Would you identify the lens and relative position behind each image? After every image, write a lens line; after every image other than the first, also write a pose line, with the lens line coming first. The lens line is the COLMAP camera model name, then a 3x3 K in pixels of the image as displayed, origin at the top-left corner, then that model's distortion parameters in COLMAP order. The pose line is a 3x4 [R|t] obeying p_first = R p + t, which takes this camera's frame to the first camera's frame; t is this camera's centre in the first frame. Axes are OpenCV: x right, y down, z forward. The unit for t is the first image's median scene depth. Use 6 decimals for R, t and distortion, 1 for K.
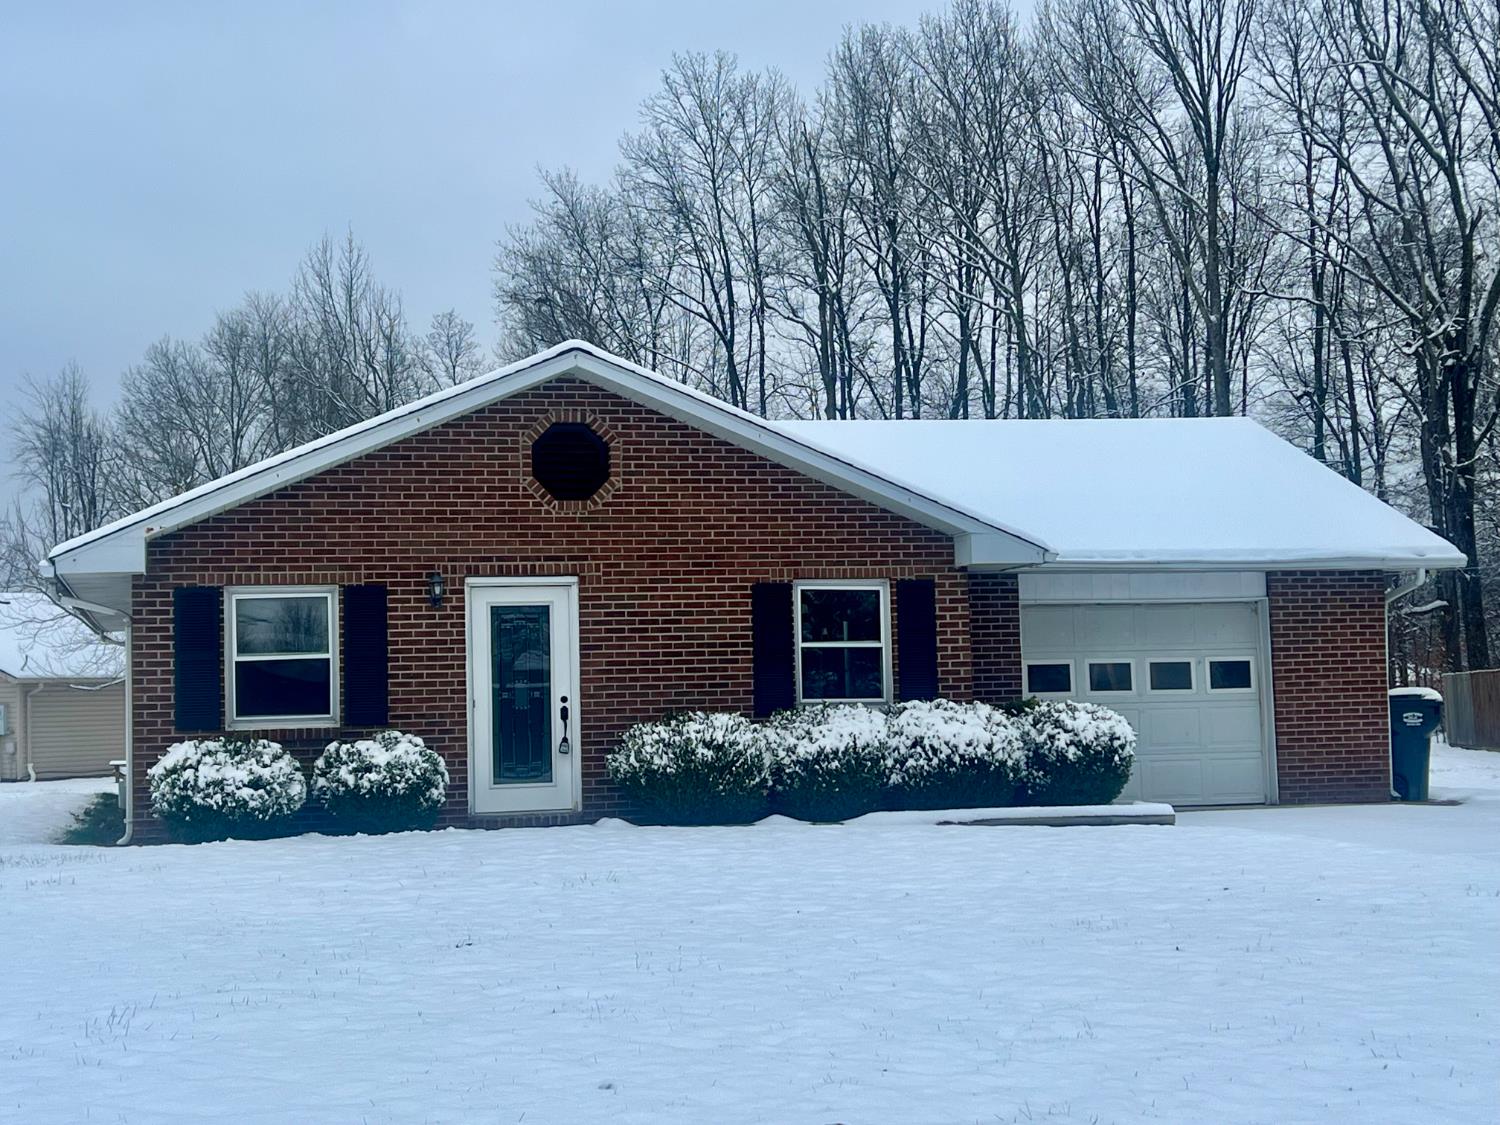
lens RADIAL K [[2263.1, 0, 750.0], [0, 2263.1, 562.5], [0, 0, 1]] dist [0.015648, 2.448221]
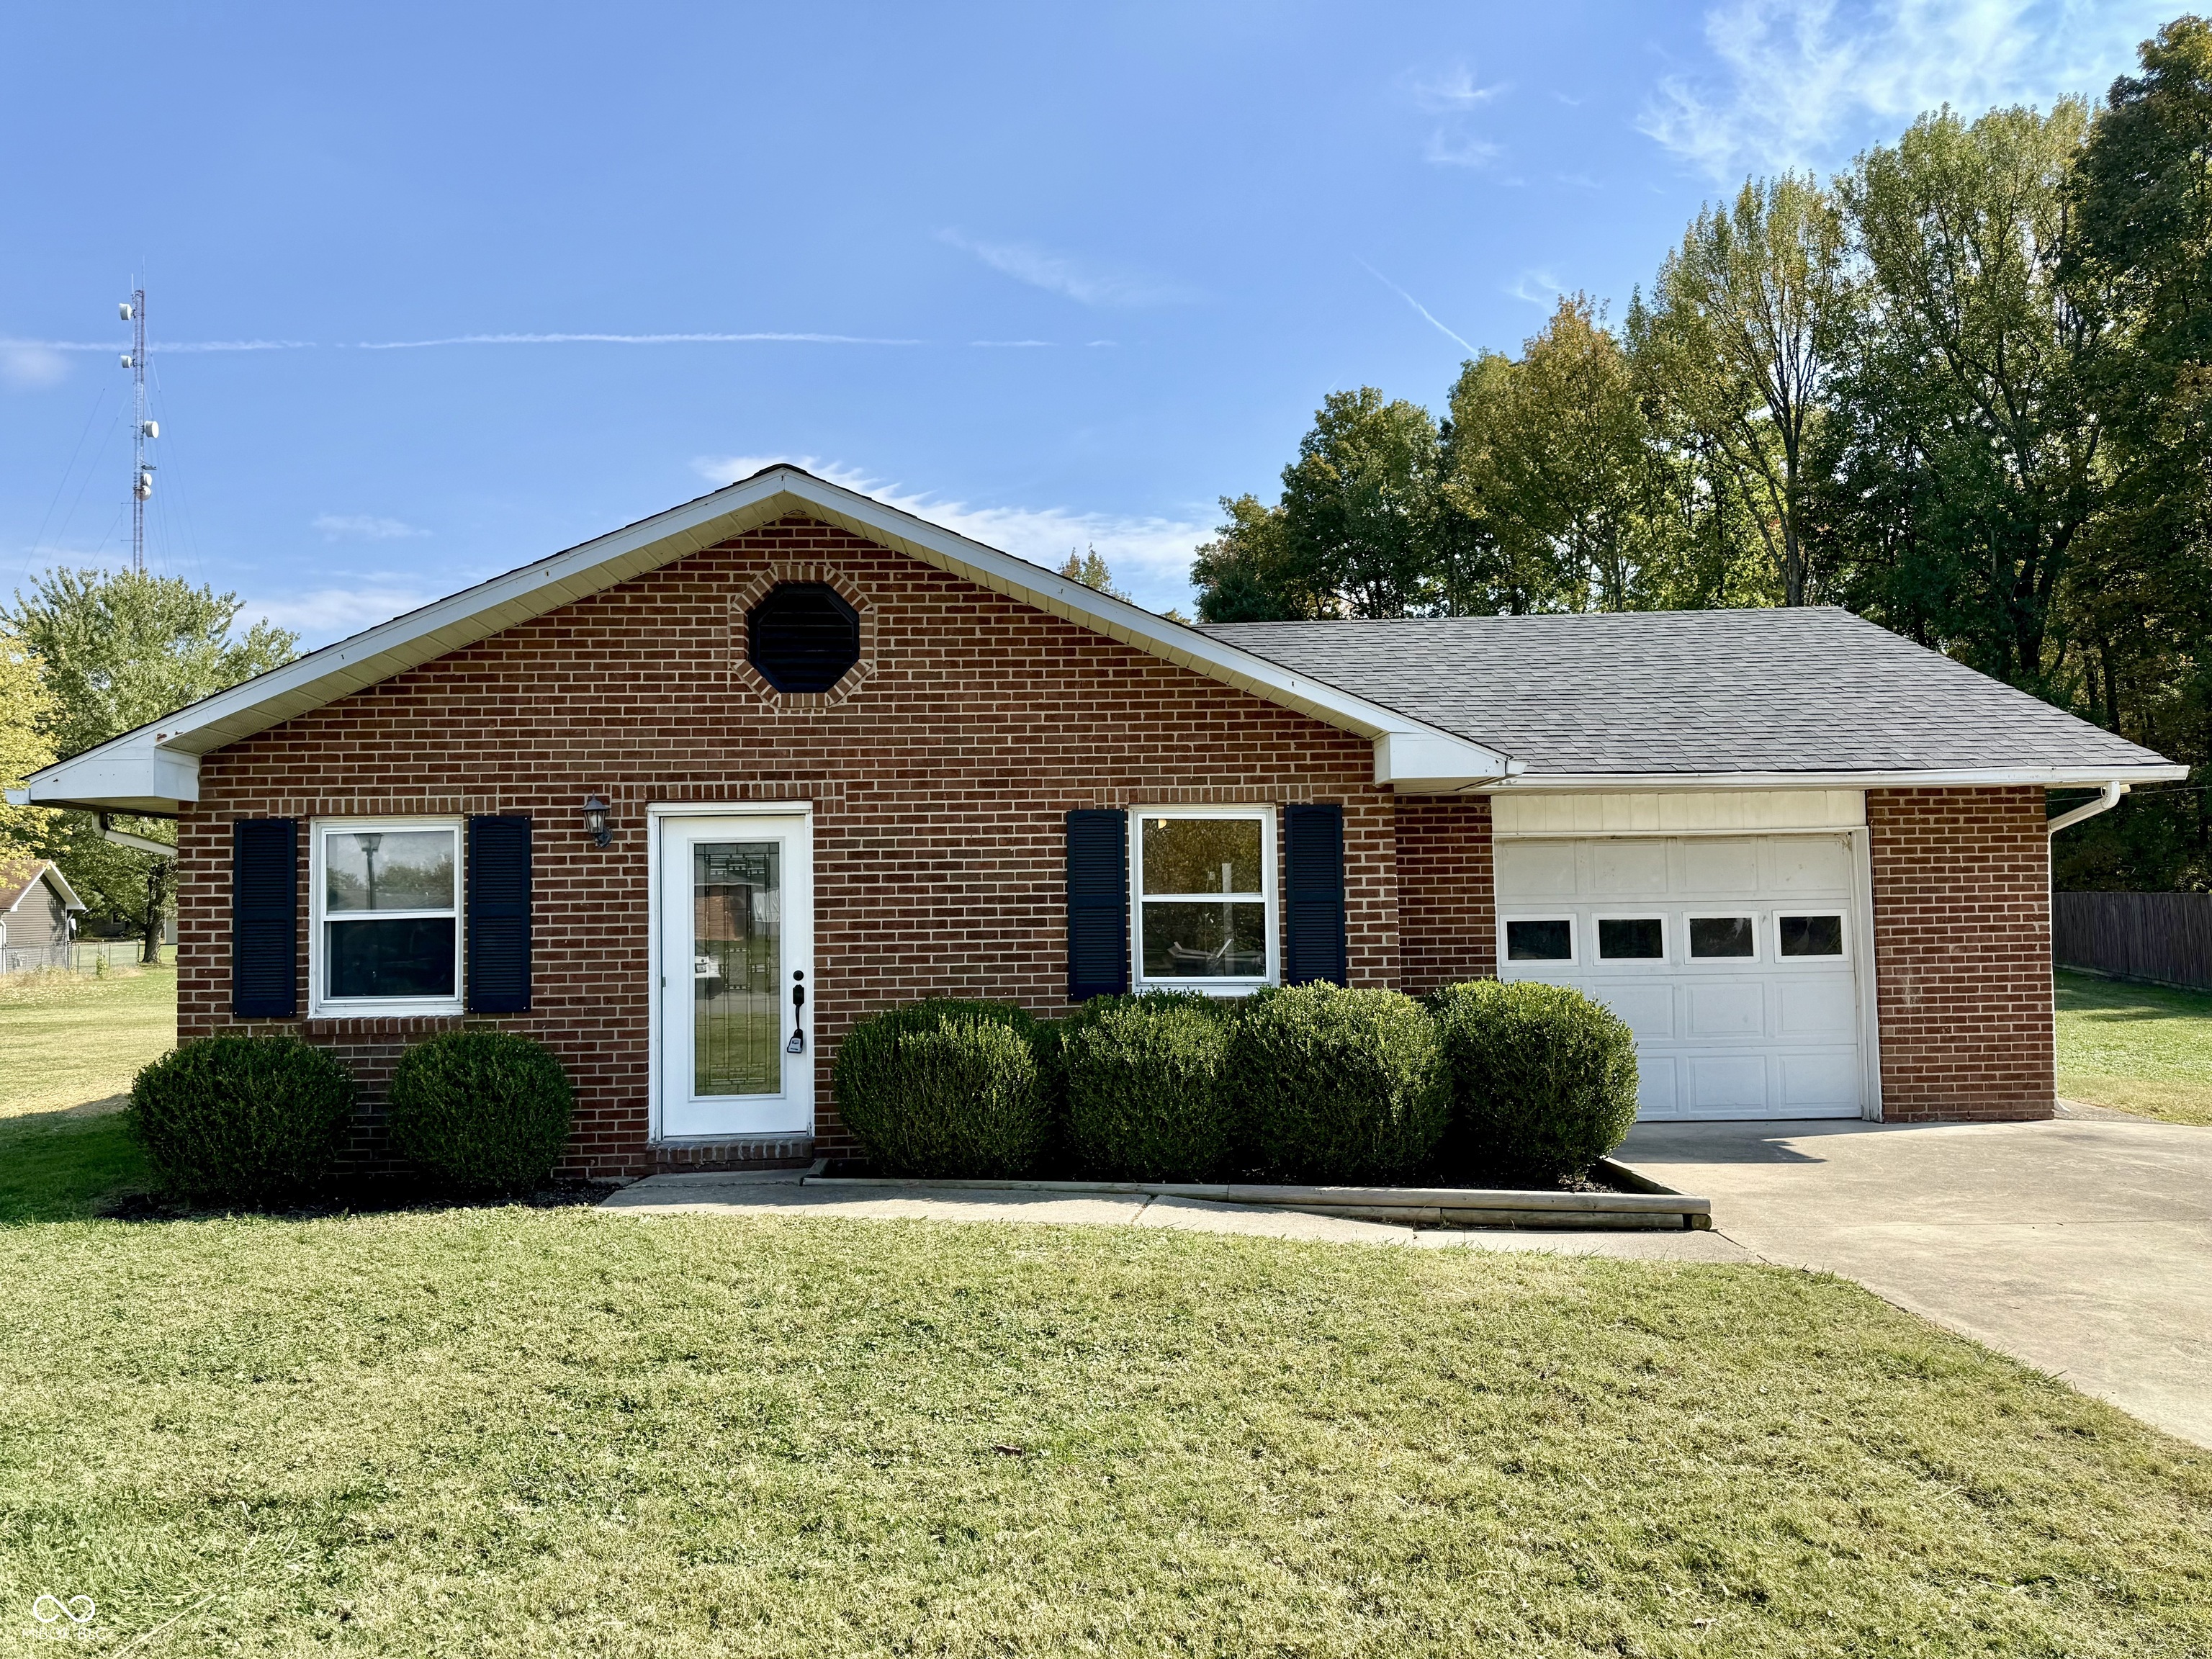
lens RADIAL K [[1659.0, 0, 1106.0], [0, 1659.0, 829.5], [0, 0, 1]] dist [0.076588, -0.000538]
pose [[0.980020, -0.001520, -0.198895, 0.114850], [0.005710, 0.999774, 0.020493, 0.004780], [0.198819, -0.021219, 0.979806, 0.509344]]
